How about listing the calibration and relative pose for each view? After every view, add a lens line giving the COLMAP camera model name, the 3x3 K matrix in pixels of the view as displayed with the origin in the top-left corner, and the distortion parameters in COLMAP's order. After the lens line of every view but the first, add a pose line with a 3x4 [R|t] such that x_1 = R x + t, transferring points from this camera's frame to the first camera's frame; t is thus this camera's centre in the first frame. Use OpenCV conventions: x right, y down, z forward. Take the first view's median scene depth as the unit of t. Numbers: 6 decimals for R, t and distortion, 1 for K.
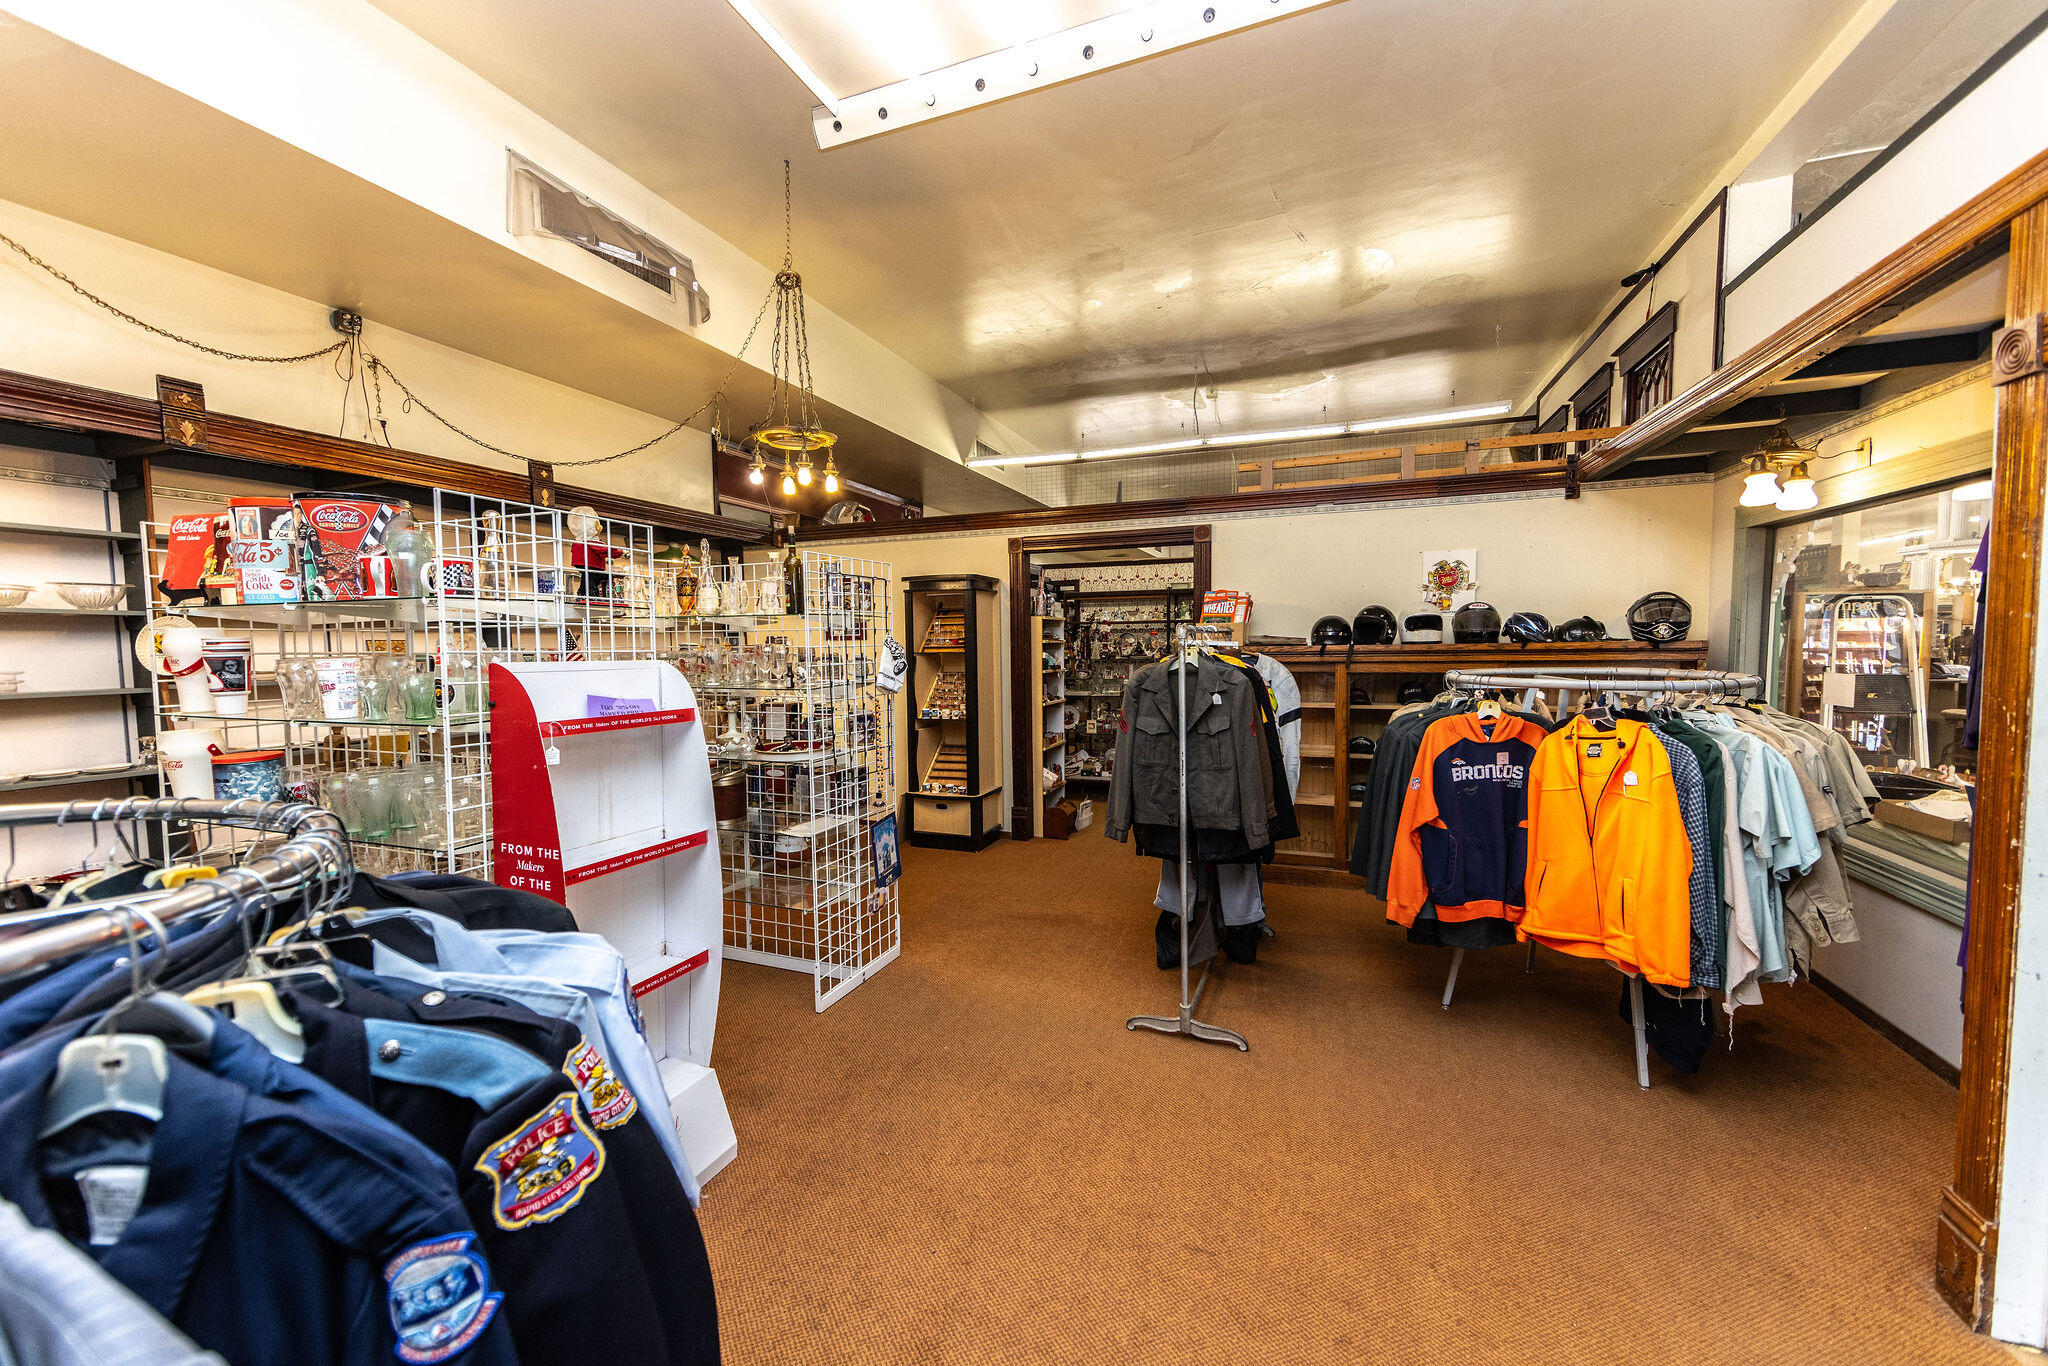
lens RADIAL K [[810.7, 0, 1018.3], [0, 810.7, 678.5], [0, 0, 1]] dist [0.027755, -0.007556]
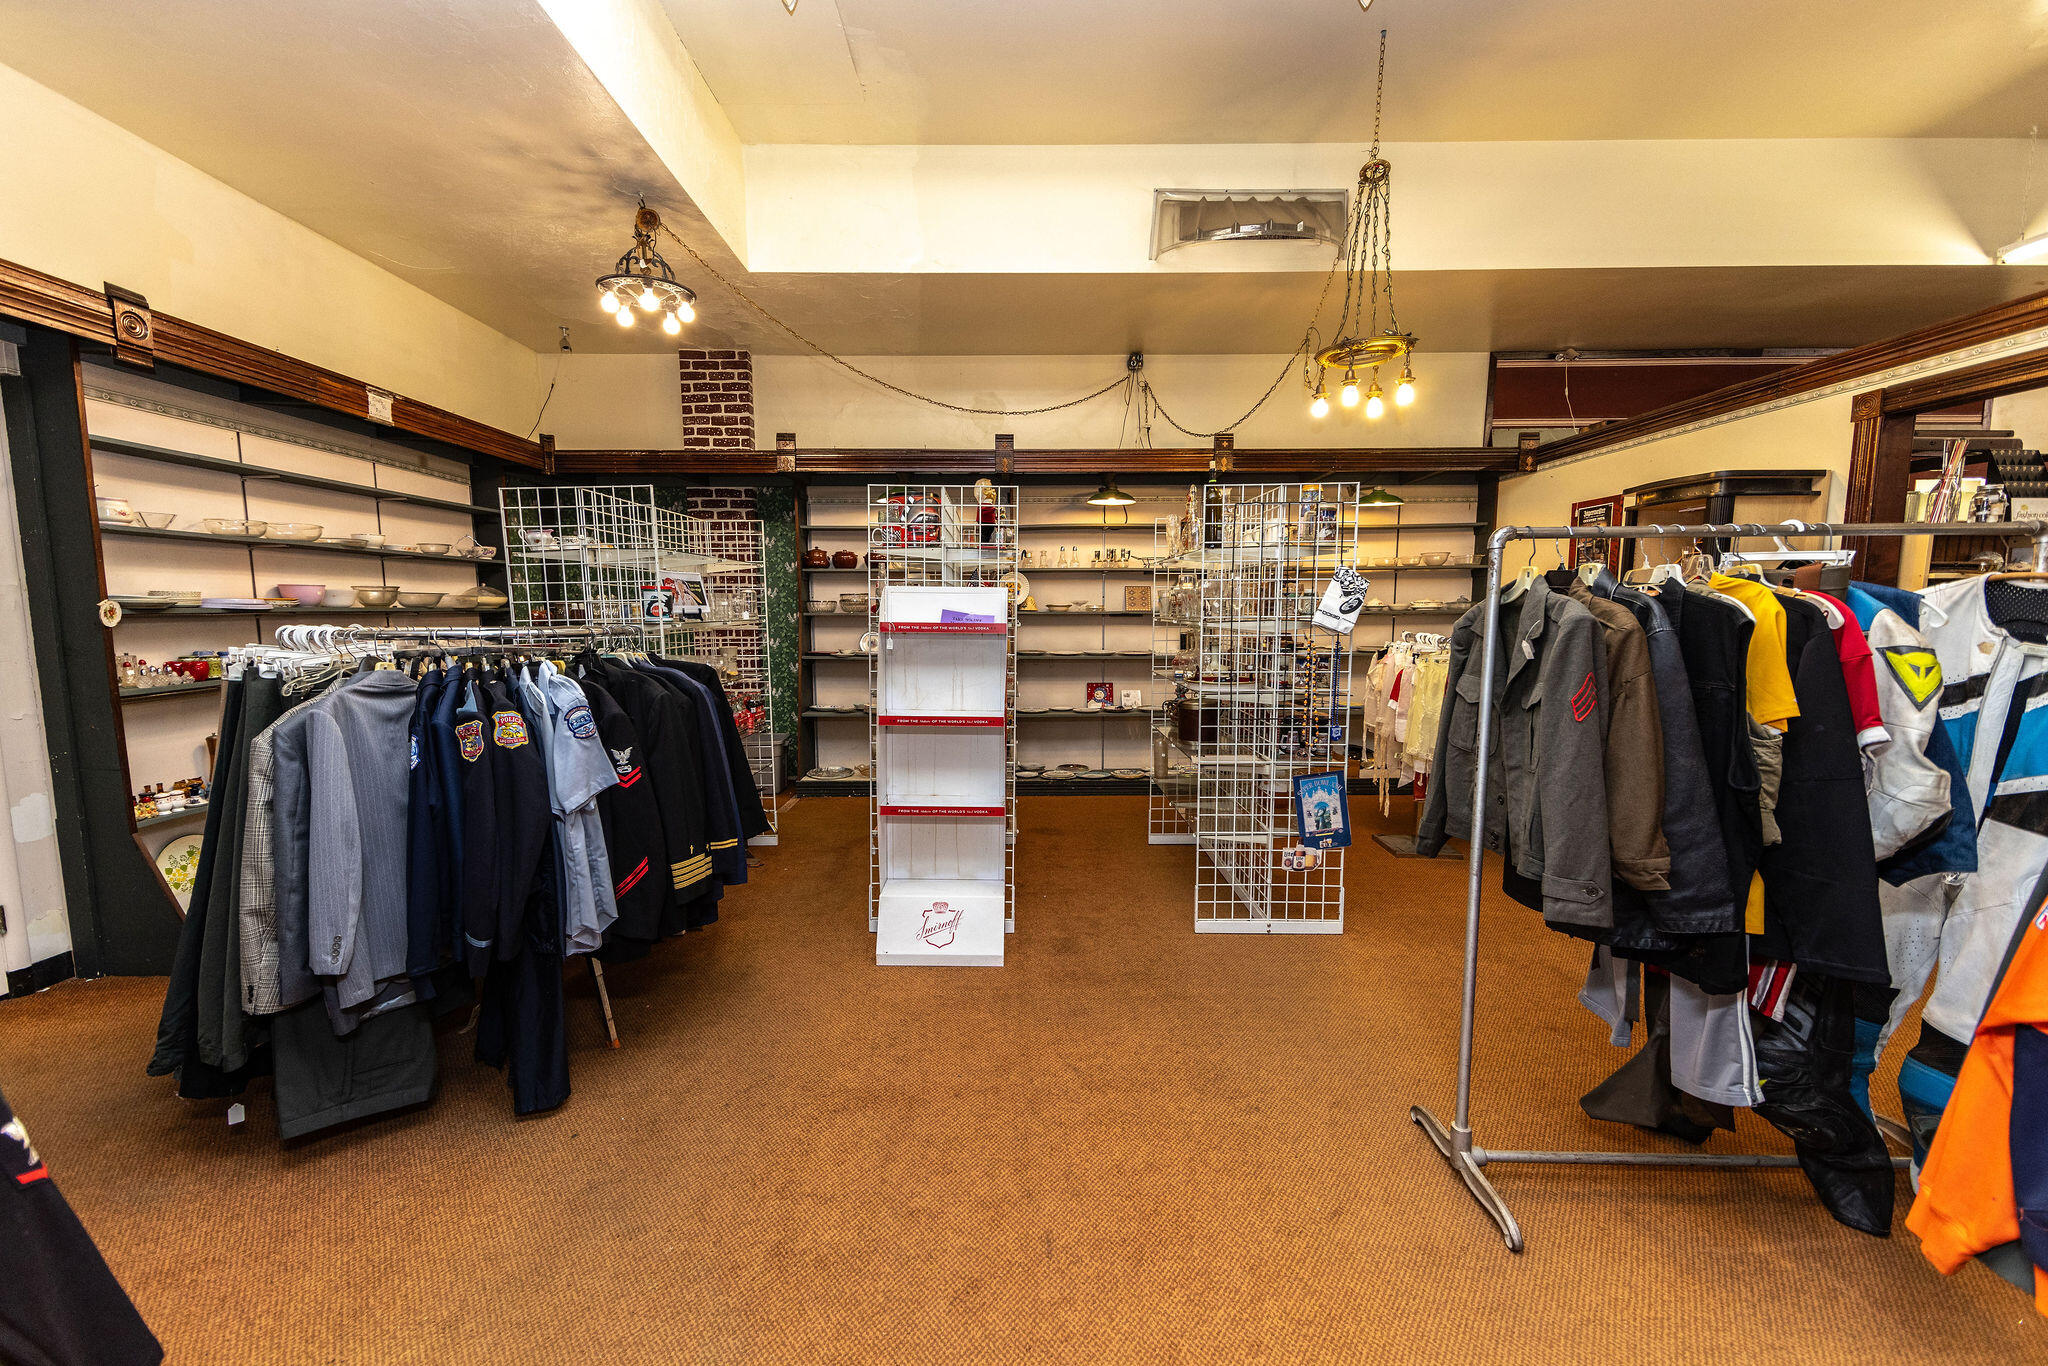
lens RADIAL K [[810.7, 0, 1014.7], [0, 810.7, 692.0], [0, 0, 1]] dist [0.027755, -0.007556]
pose [[0.326735, 0.105561, -0.939202, 0.544177], [-0.048552, 0.994306, 0.094864, 0.013438], [0.943868, 0.014605, 0.330000, 0.374782]]
